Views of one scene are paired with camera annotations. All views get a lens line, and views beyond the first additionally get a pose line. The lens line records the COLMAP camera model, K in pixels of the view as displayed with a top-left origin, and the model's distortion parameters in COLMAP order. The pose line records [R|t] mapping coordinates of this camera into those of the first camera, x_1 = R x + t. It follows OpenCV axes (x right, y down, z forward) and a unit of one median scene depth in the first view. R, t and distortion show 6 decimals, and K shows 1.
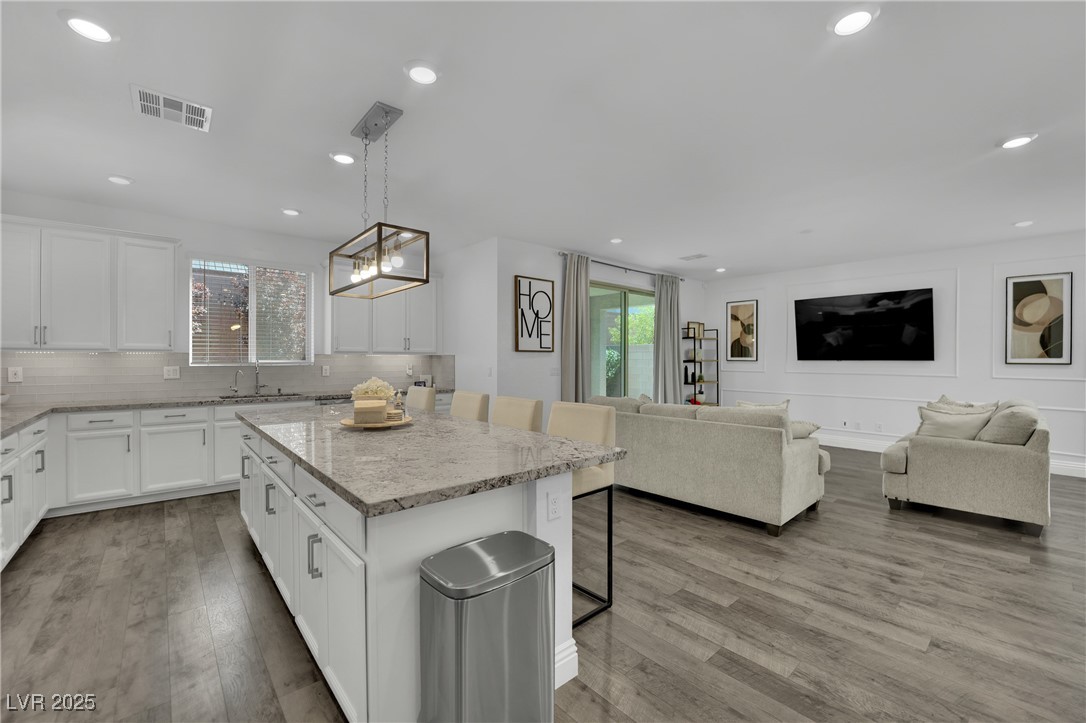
lens RADIAL K [[445.0, 0, 543.0], [0, 445.0, 361.5], [0, 0, 1]] dist [-0.021897, 0.000438]
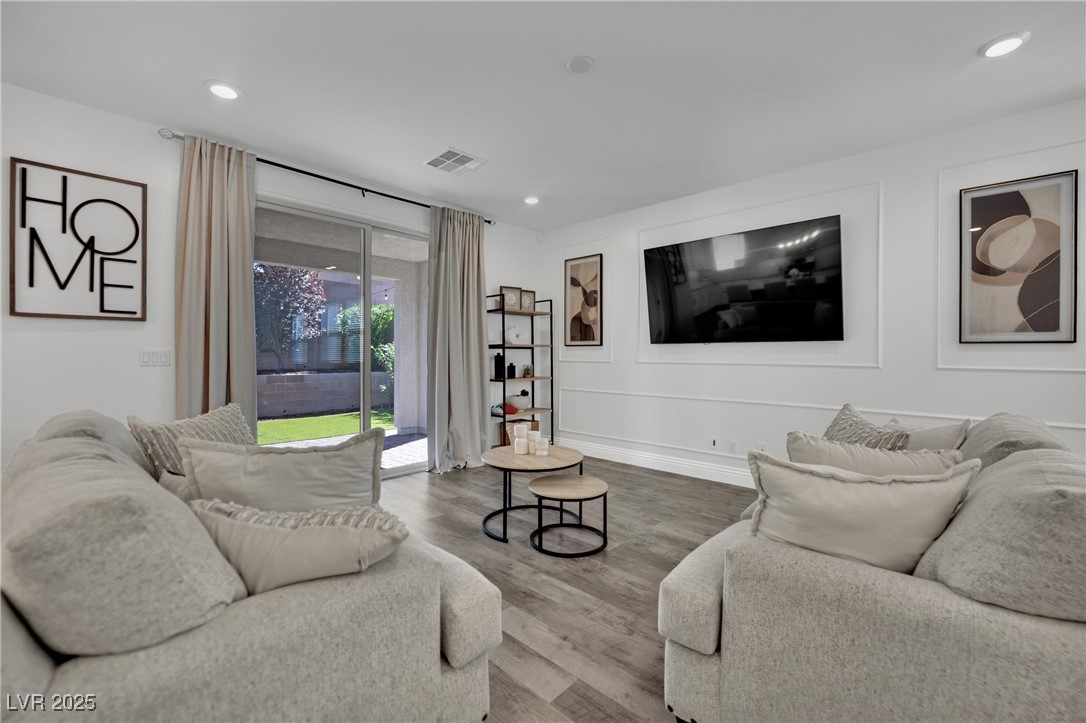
lens RADIAL K [[441.7, 0, 546.0], [0, 441.7, 356.3], [0, 0, 1]] dist [-0.017916, 0.000601]
pose [[0.995448, -0.000139, 0.095309, 0.463463], [0.000354, 0.999997, -0.002245, 0.022384], [-0.095308, 0.002269, 0.995445, 0.474668]]
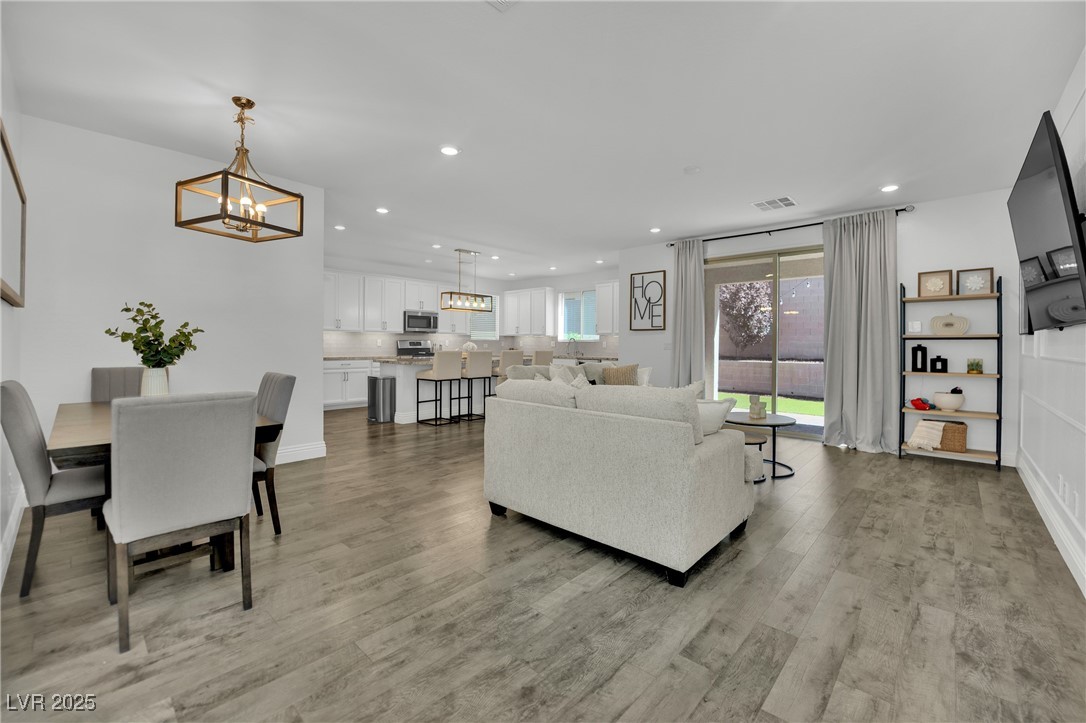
lens RADIAL K [[447.3, 0, 545.2], [0, 447.3, 343.7], [0, 0, 1]] dist [-0.019628, 0.000074]
pose [[0.104199, -0.001423, -0.994555, 1.242558], [-0.013734, 0.999902, -0.002869, 0.024874], [0.994462, 0.013958, 0.104169, 0.590001]]
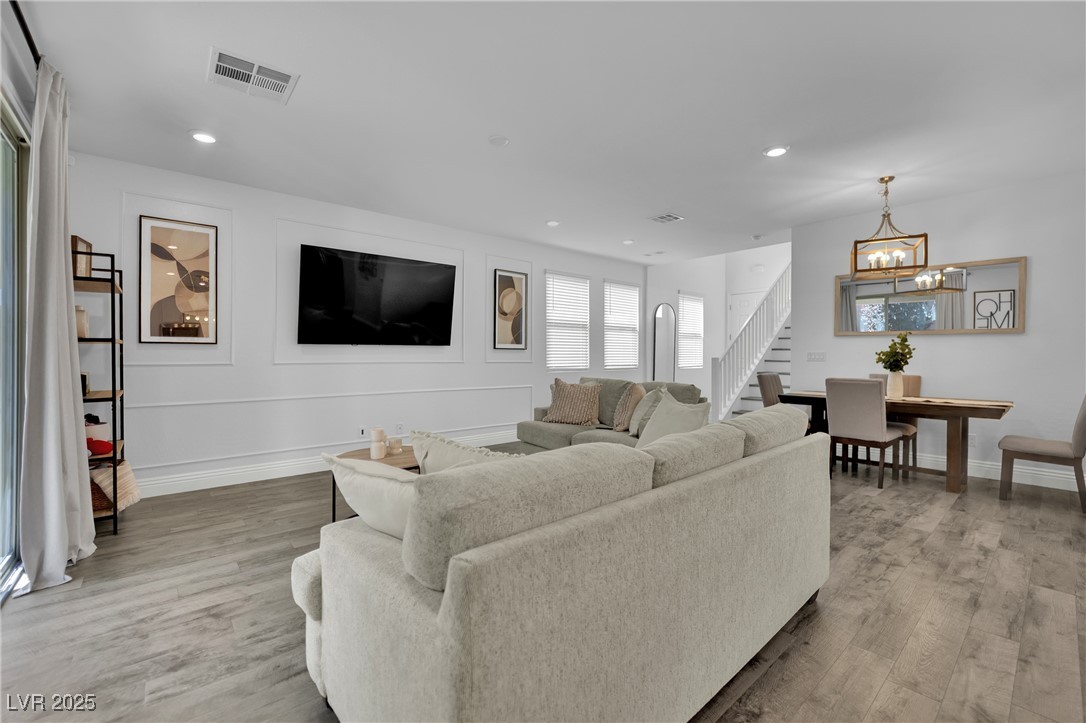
lens RADIAL K [[462.2, 0, 551.8], [0, 462.2, 360.1], [0, 0, 1]] dist [-0.022820, 0.000006]
pose [[0.001700, -0.011988, 0.999927, -0.081673], [0.008161, 0.999895, 0.011974, 0.020270], [-0.999965, 0.008140, 0.001798, 0.828176]]
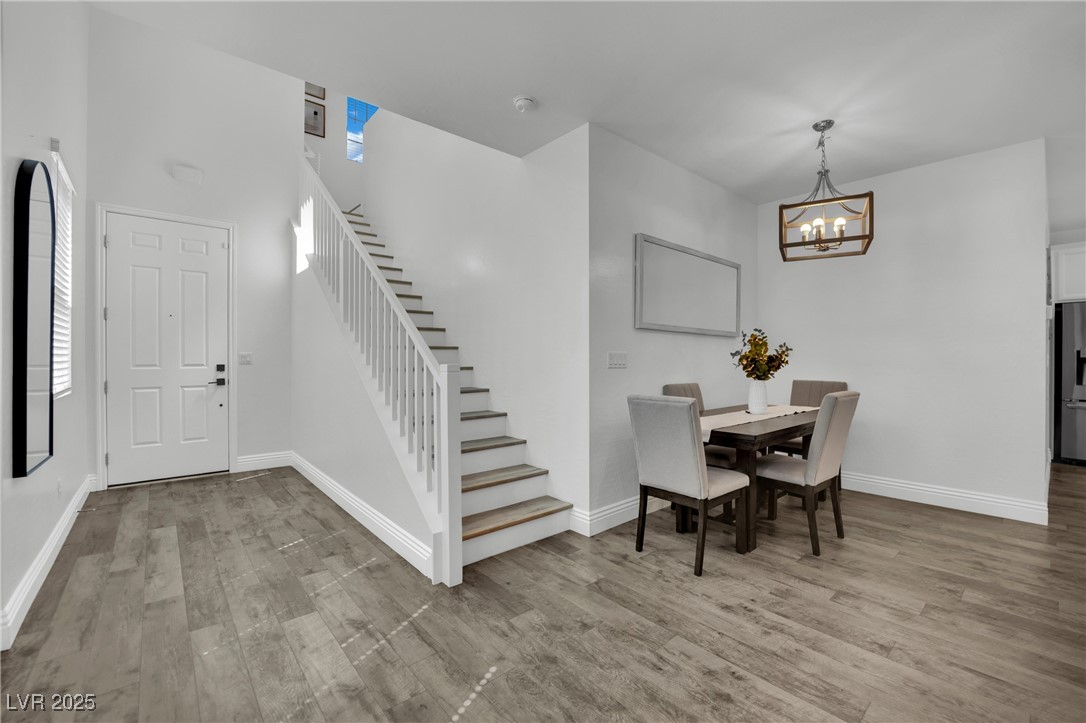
lens RADIAL K [[462.2, 0, 551.8], [0, 462.2, 360.1], [0, 0, 1]] dist [-0.022820, 0.000006]
pose [[-0.999964, -0.003991, 0.007543, 1.004008], [-0.003901, 0.999921, 0.011931, 0.021645], [-0.007590, 0.011901, -0.999900, 0.849693]]
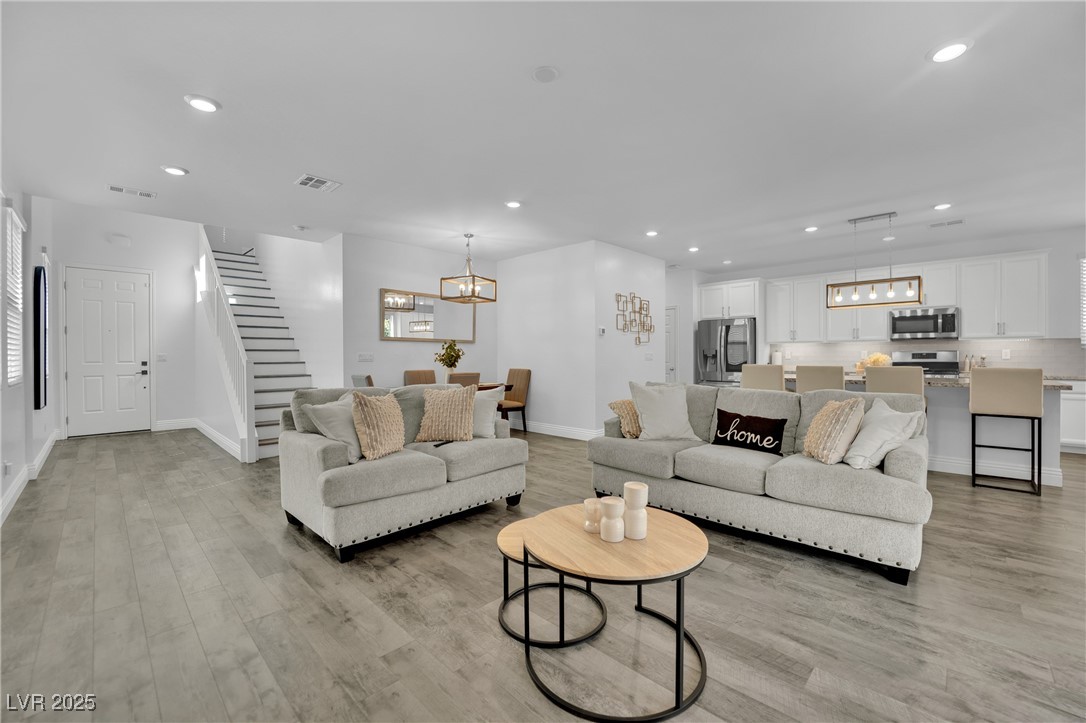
lens RADIAL K [[441.7, 0, 546.0], [0, 441.7, 356.3], [0, 0, 1]] dist [-0.017916, 0.000601]
pose [[-0.996632, 0.001568, -0.081988, 0.573509], [0.000588, 0.999928, 0.011968, 0.013623], [0.082001, 0.011880, -0.996561, 1.353293]]
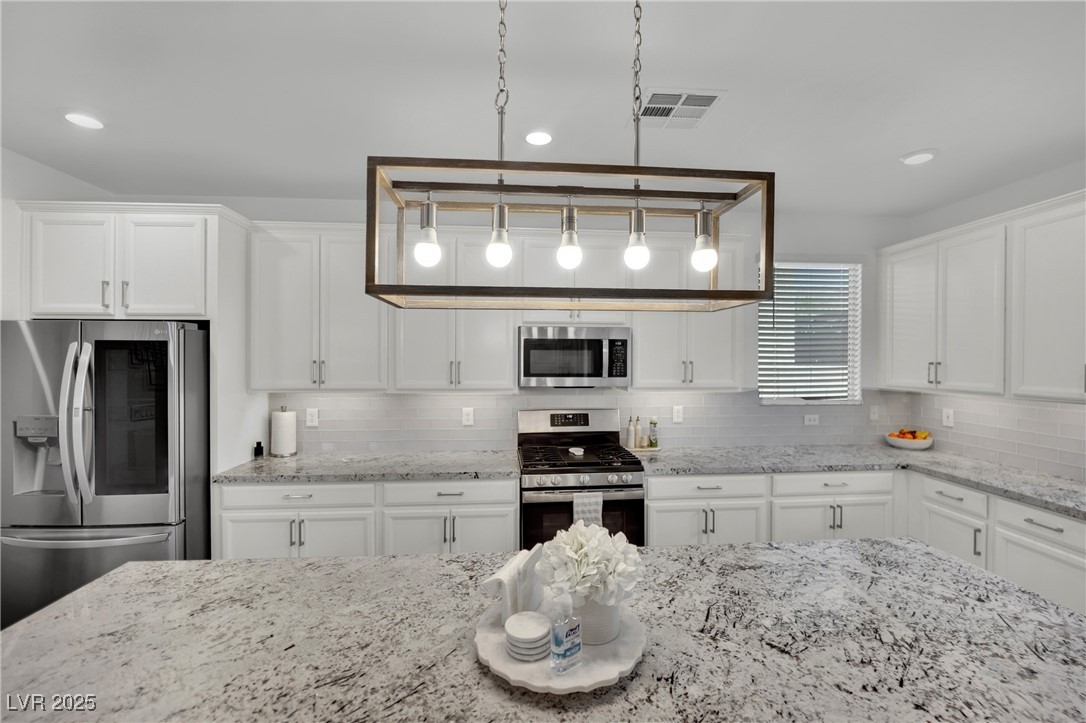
lens RADIAL K [[447.7, 0, 555.0], [0, 447.7, 359.6], [0, 0, 1]] dist [-0.006368, 0.000463]
pose [[-0.575749, -0.001540, -0.817625, -0.028419], [-0.011432, 0.999916, 0.006167, -0.057349], [0.817547, 0.012898, -0.575718, 0.600353]]
